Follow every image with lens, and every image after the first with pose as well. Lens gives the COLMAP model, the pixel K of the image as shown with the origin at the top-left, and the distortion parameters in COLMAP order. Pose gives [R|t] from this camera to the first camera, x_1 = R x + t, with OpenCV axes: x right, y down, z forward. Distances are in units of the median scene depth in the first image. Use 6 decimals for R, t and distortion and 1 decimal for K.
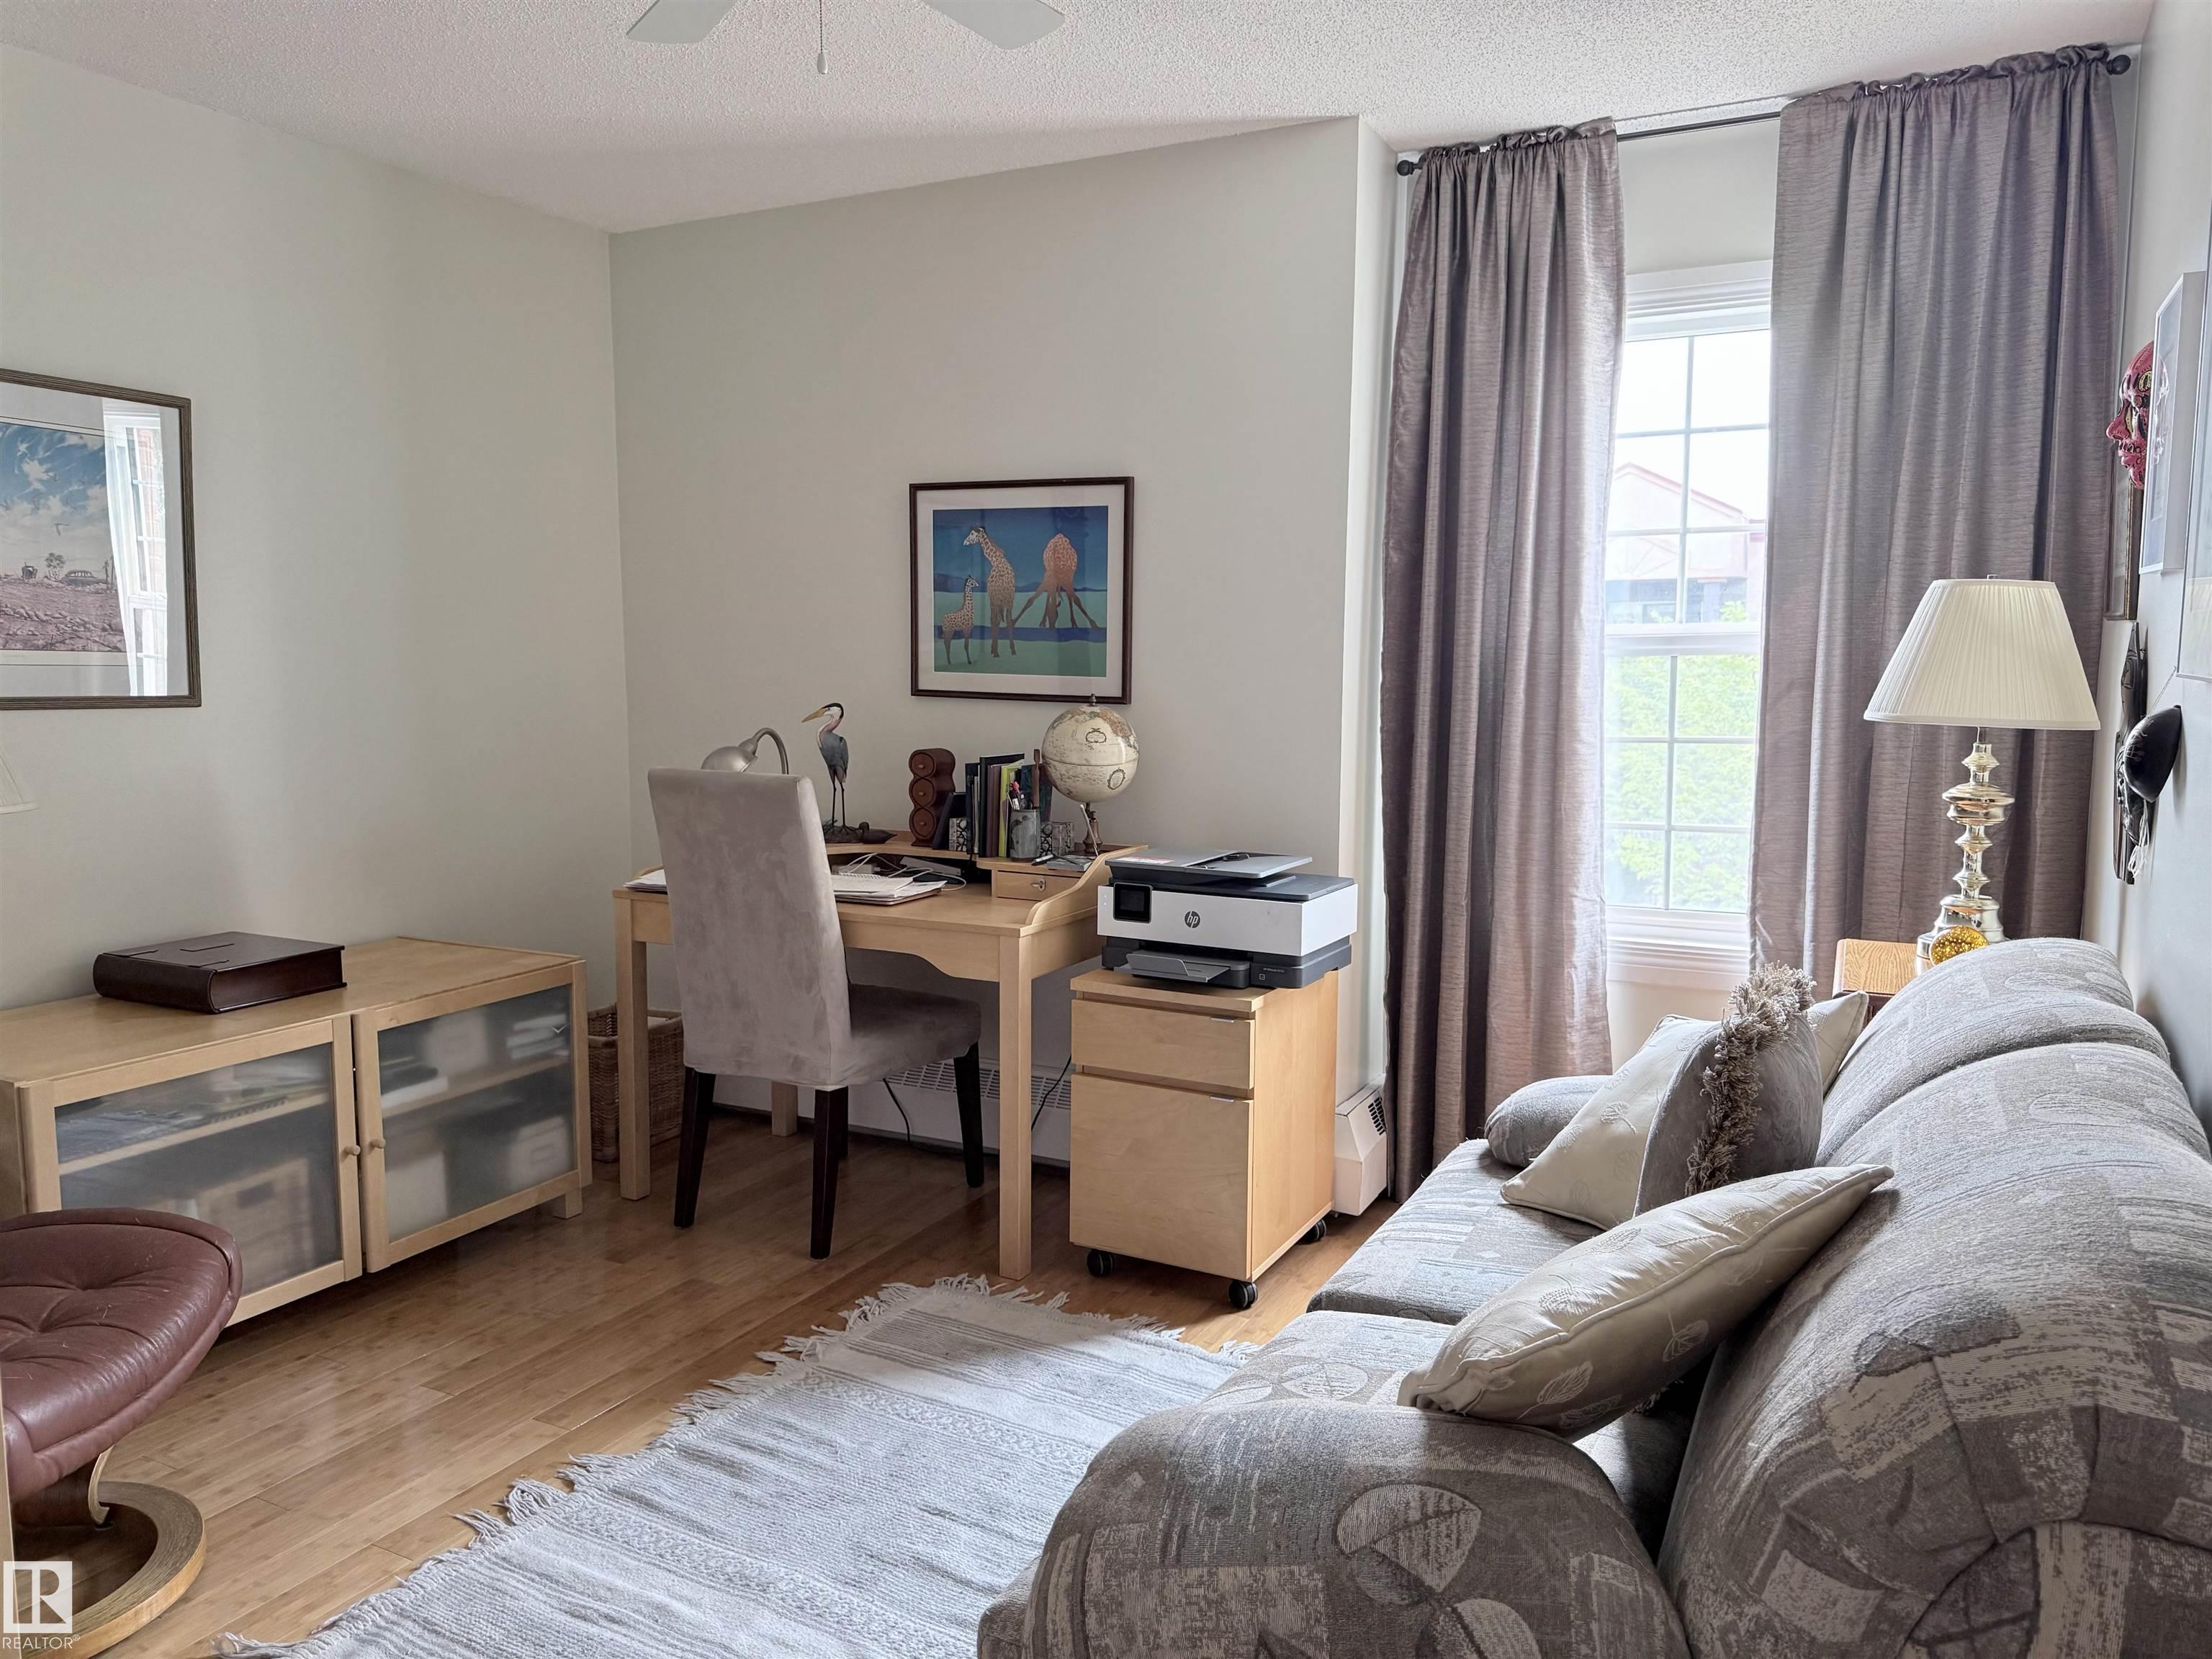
lens RADIAL K [[1507.0, 0, 1106.0], [0, 1507.0, 829.5], [0, 0, 1]] dist [0.025244, -0.000812]
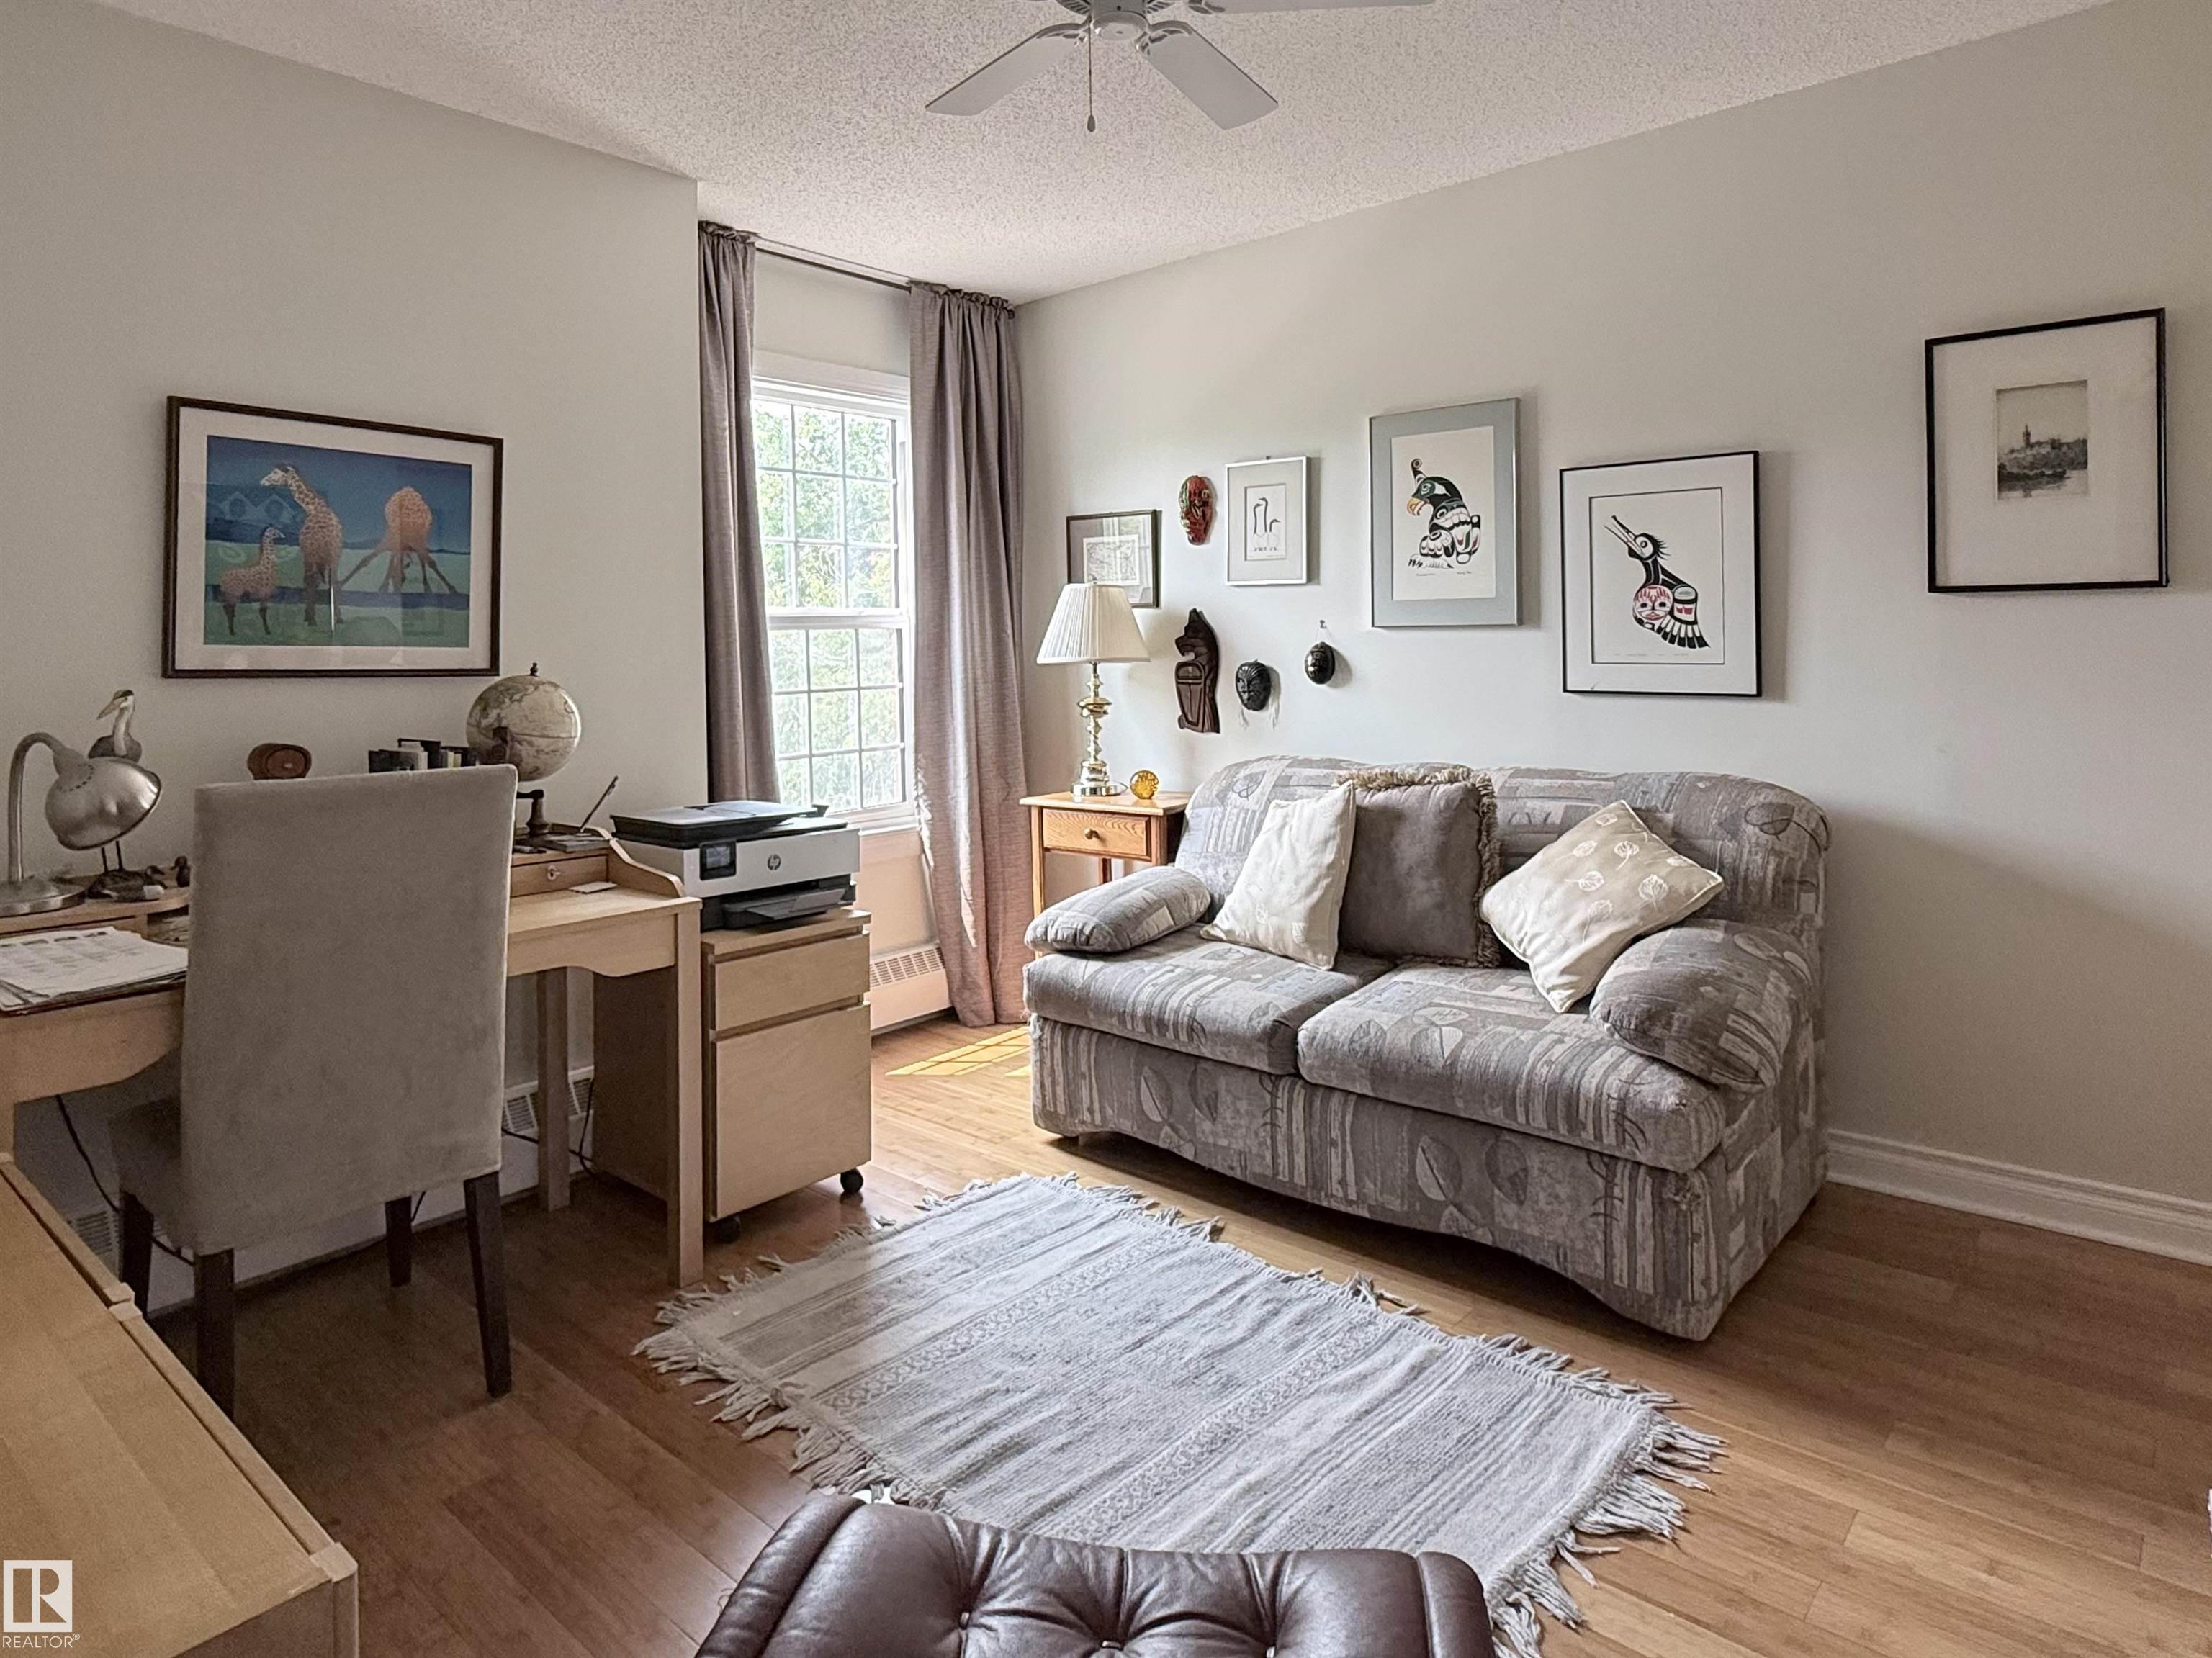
lens RADIAL K [[1242.0, 0, 1106.6], [0, 1242.0, 643.5], [0, 0, 1]] dist [0.001403, 0.000141]
pose [[0.278220, 0.005847, 0.960500, -0.626646], [0.140091, 0.989041, -0.046600, -0.014378], [-0.950246, 0.147523, 0.274352, 0.432132]]
